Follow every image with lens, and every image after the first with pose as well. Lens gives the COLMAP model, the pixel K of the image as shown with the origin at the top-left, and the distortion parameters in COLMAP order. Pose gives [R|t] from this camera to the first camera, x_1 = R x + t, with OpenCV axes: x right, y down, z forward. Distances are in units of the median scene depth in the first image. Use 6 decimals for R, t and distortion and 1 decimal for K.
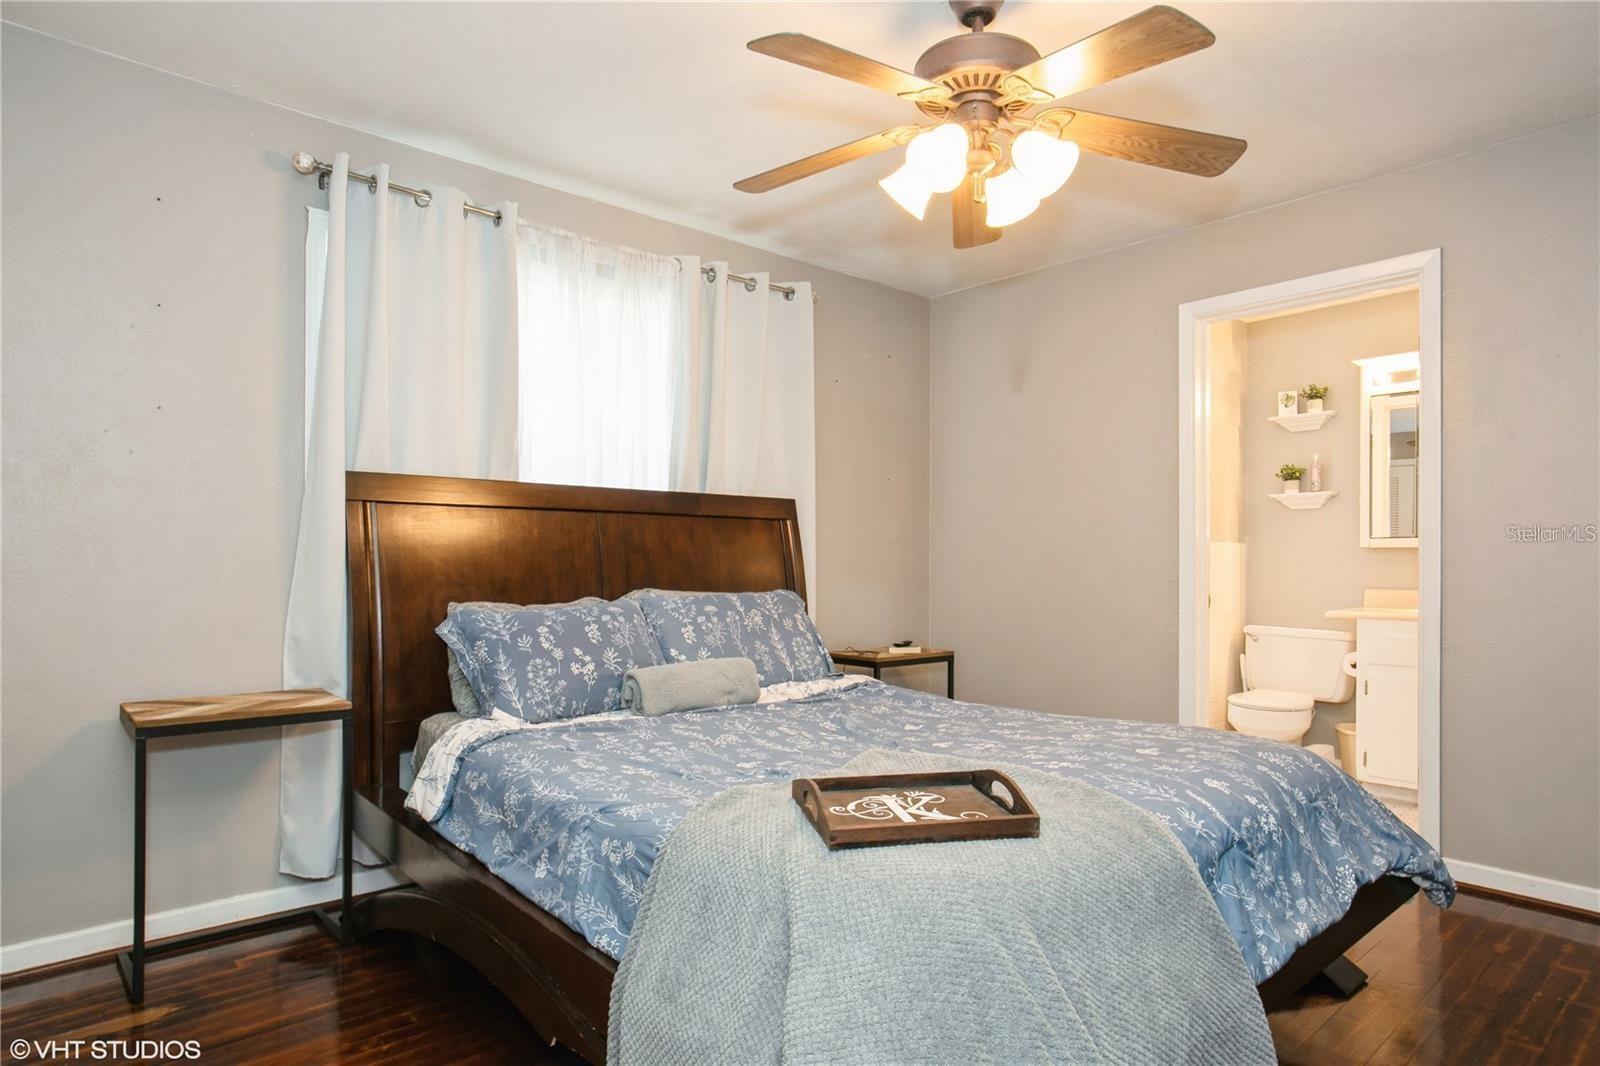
lens RADIAL K [[962.5, 0, 797.7], [0, 962.5, 554.4], [0, 0, 1]] dist [-0.000635, -0.000123]
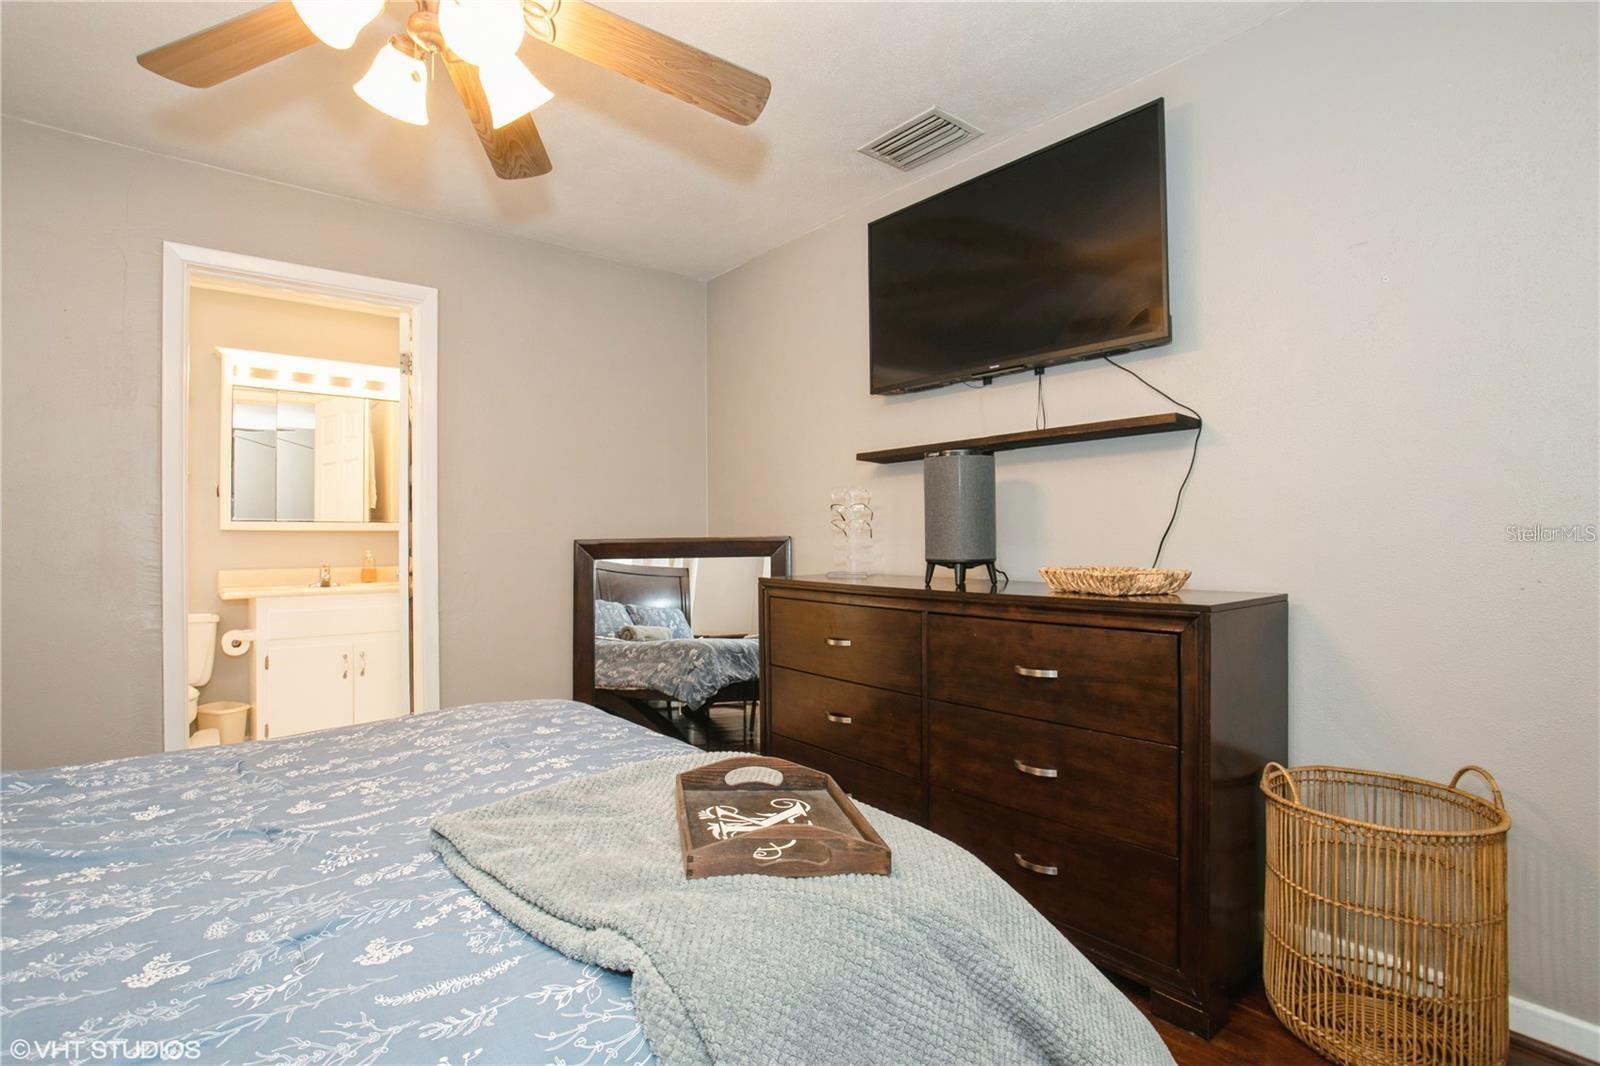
lens RADIAL K [[792.8, 0, 798.1], [0, 792.8, 542.8], [0, 0, 1]] dist [-0.052604, 0.024733]
pose [[0.019744, -0.005887, 0.999788, -0.558614], [-0.002893, 0.999978, 0.005945, 0.001836], [-0.999801, -0.003010, 0.019727, 0.876612]]
